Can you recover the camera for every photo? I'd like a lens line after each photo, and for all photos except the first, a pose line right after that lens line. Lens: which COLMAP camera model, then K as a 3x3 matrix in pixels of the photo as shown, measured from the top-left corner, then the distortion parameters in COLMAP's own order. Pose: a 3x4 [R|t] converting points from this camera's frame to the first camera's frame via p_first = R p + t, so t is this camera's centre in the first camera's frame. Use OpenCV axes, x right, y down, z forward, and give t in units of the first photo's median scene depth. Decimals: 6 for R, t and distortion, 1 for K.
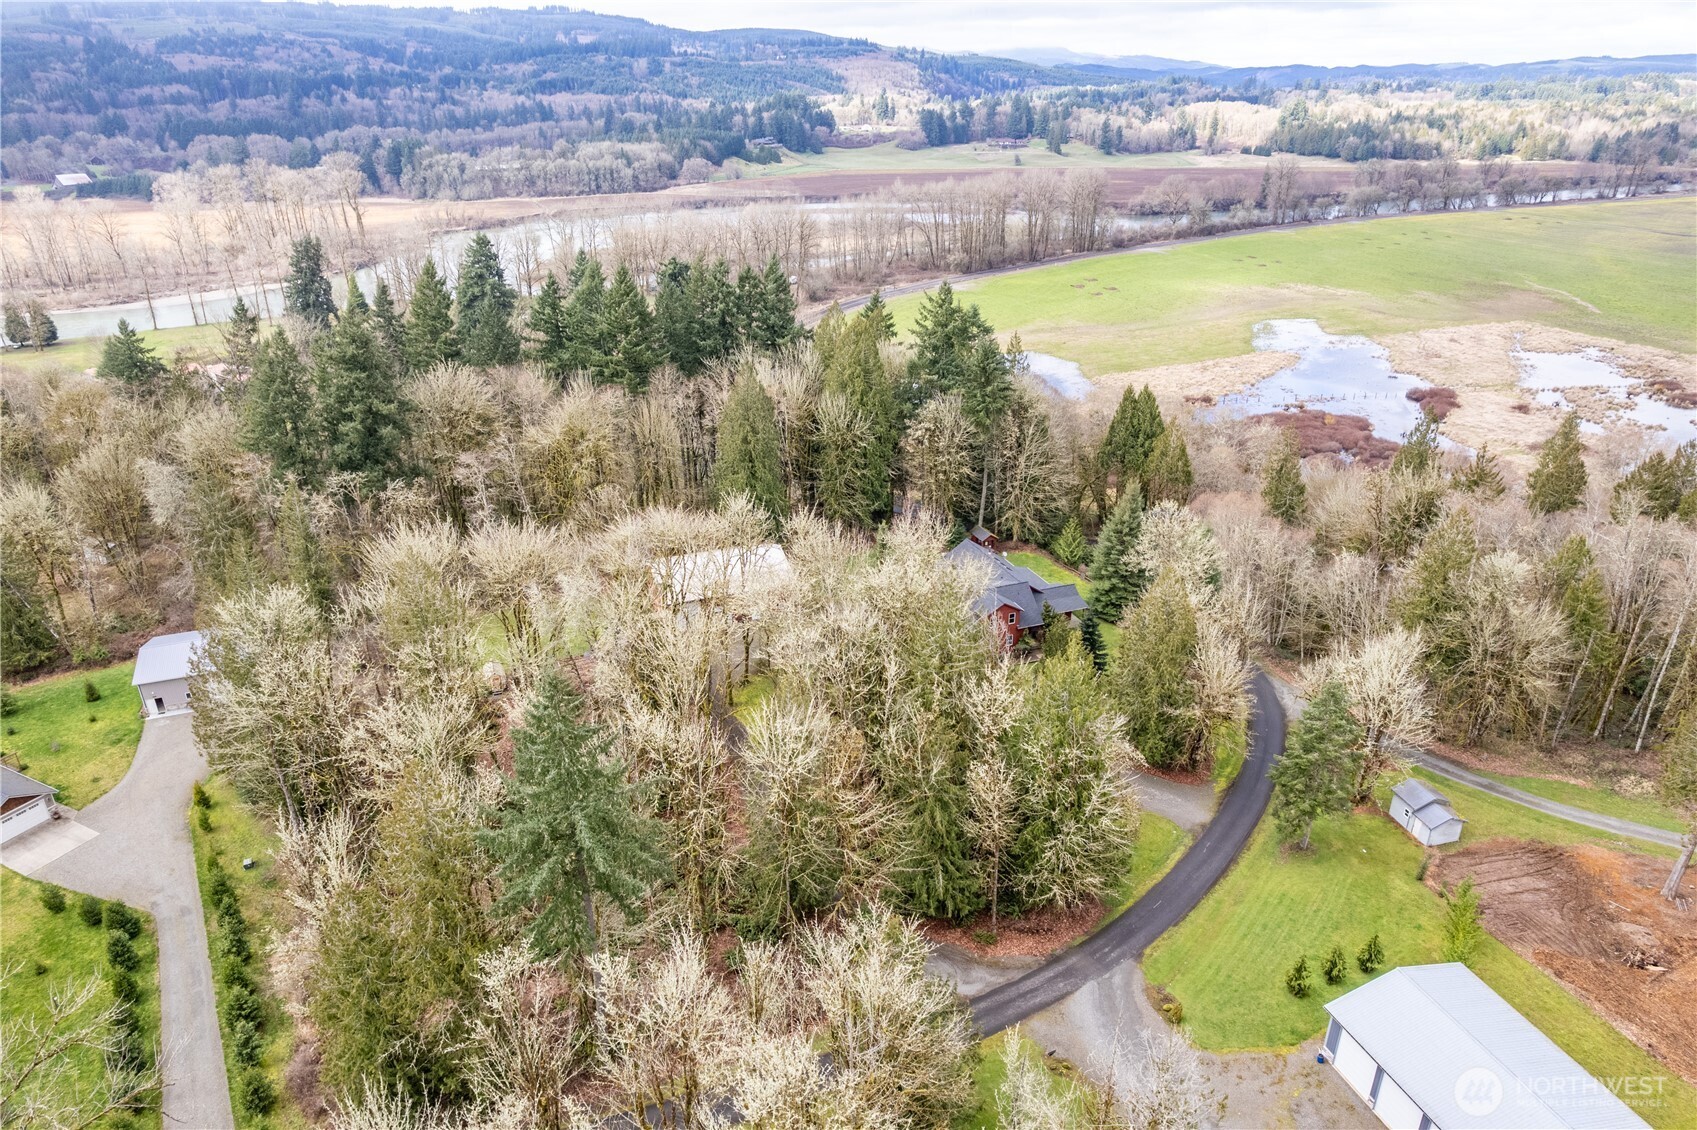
lens RADIAL K [[1065.1, 0, 848.5], [0, 1065.1, 565.0], [0, 0, 1]] dist [-0.045106, 0.000059]
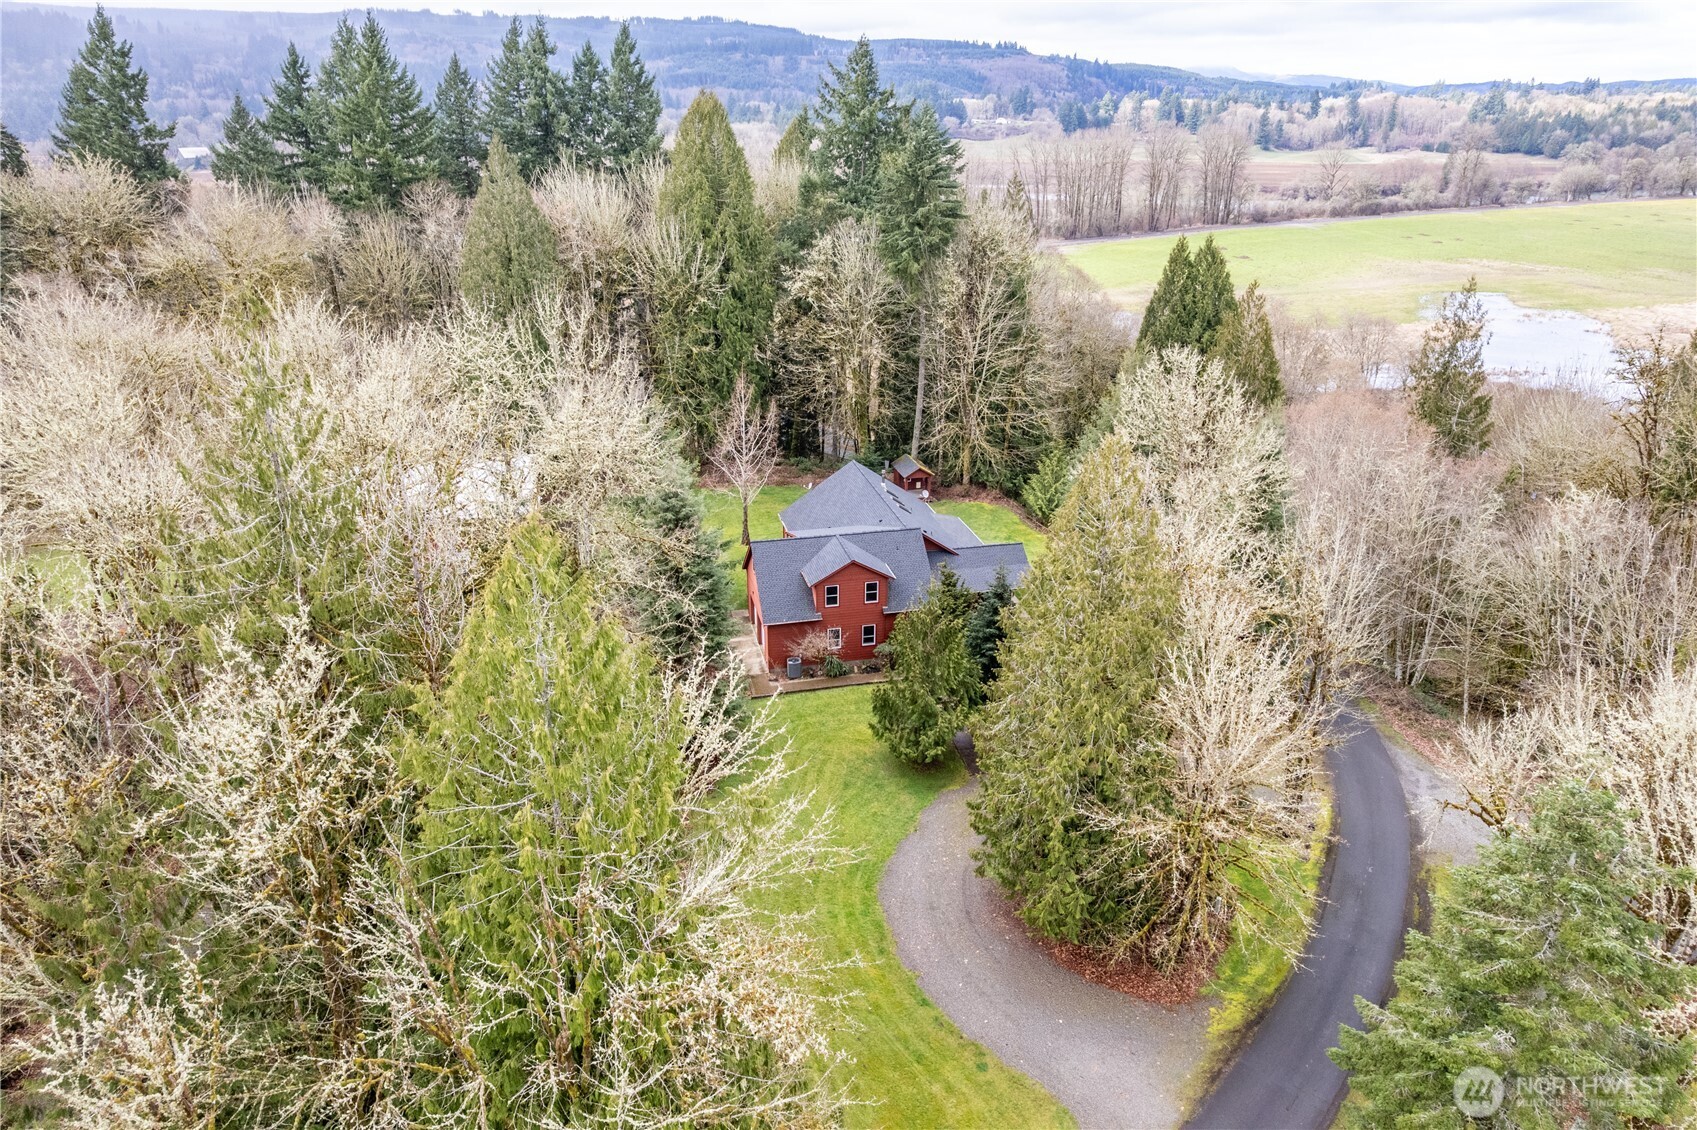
lens RADIAL K [[1074.1, 0, 848.5], [0, 1074.1, 565.0], [0, 0, 1]] dist [-0.067572, 0.049739]
pose [[0.989904, 0.063121, -0.126906, 0.170363], [-0.066437, 0.997546, -0.022070, 0.040211], [0.125202, 0.030279, 0.991669, 0.397742]]
